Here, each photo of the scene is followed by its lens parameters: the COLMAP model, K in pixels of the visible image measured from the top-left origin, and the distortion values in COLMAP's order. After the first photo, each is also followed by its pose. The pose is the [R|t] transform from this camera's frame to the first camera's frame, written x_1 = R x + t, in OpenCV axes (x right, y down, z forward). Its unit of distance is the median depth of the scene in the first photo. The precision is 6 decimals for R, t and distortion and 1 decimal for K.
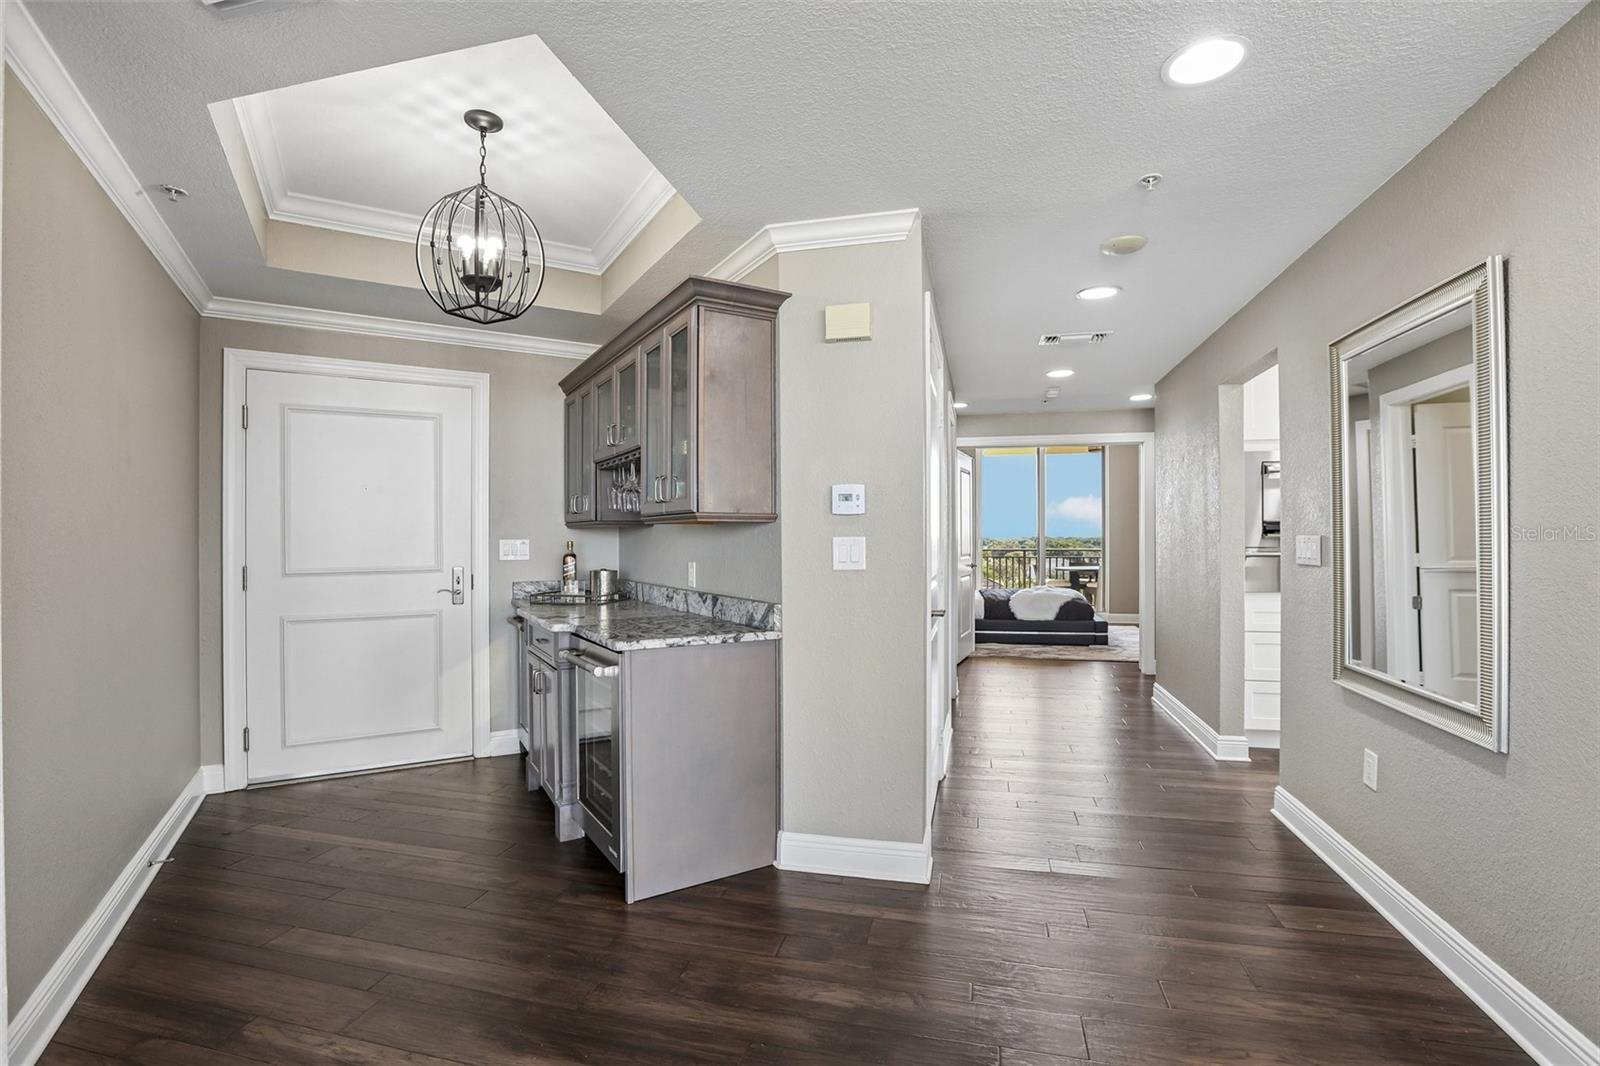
lens RADIAL K [[739.3, 0, 792.9], [0, 739.3, 533.3], [0, 0, 1]] dist [-0.054272, 0.025330]
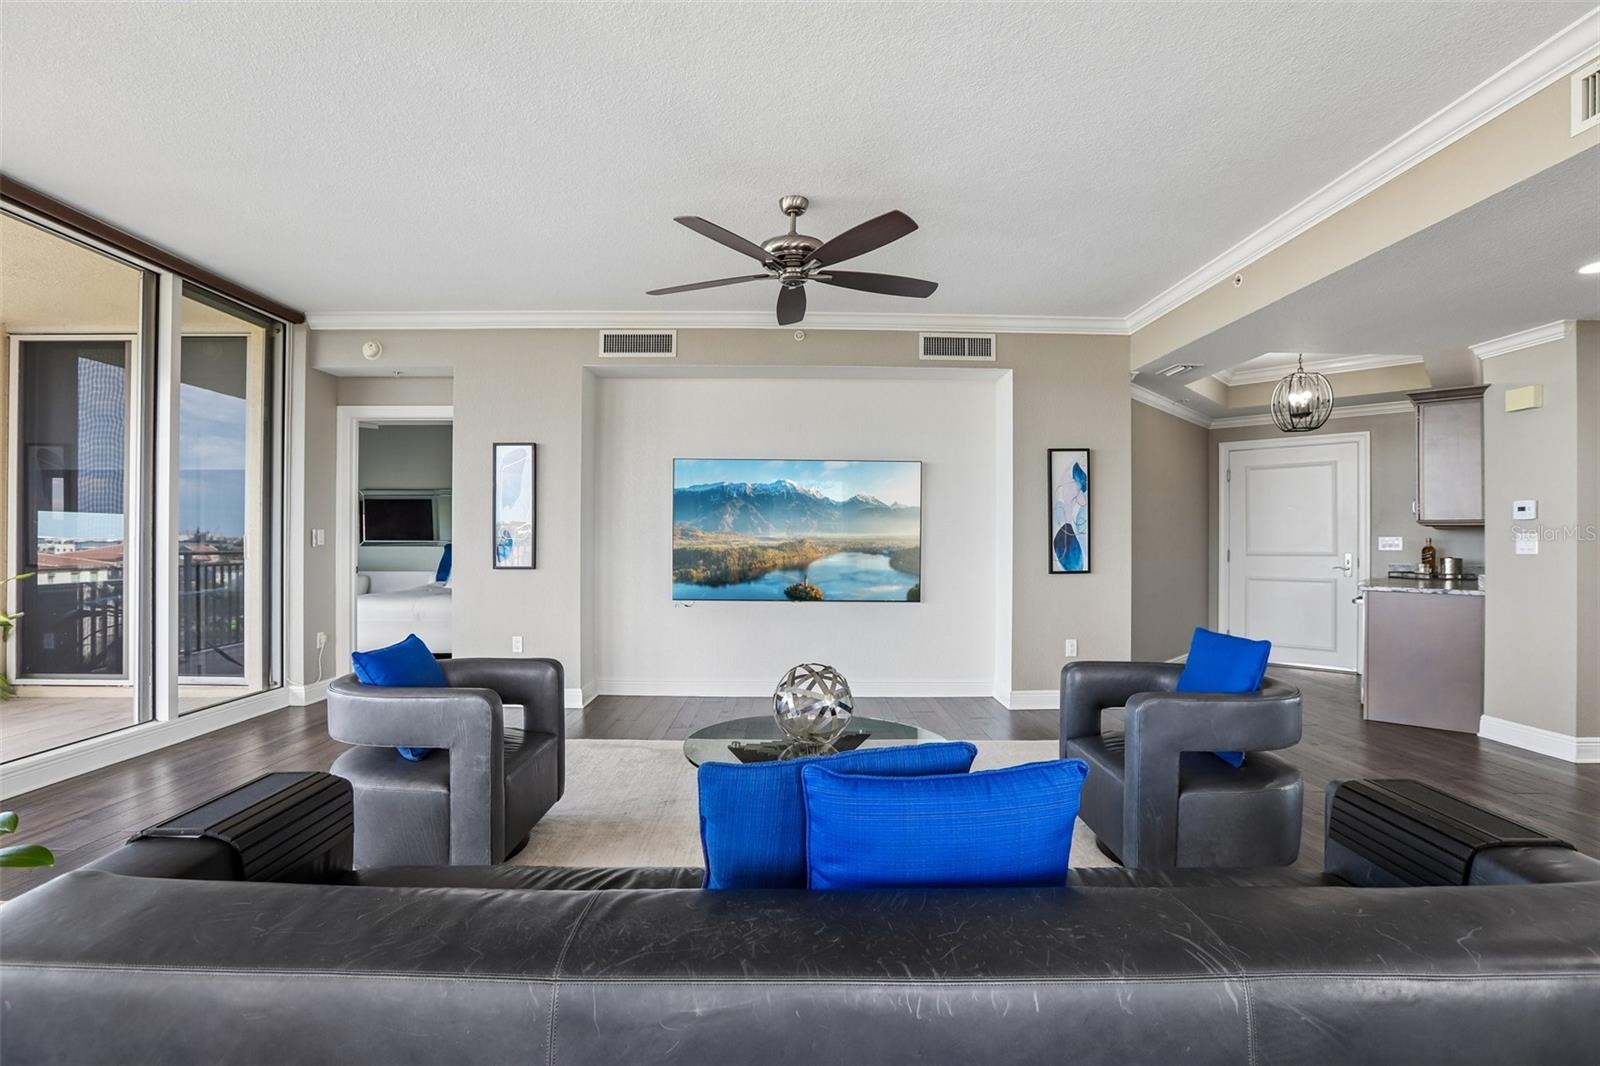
lens RADIAL K [[743.1, 0, 796.8], [0, 743.1, 547.7], [0, 0, 1]] dist [-0.042140, 0.000176]
pose [[0.281755, 0.012786, -0.959401, 1.067338], [0.004953, 0.999878, 0.014780, 0.004910], [0.959474, -0.008916, 0.281658, -0.906969]]
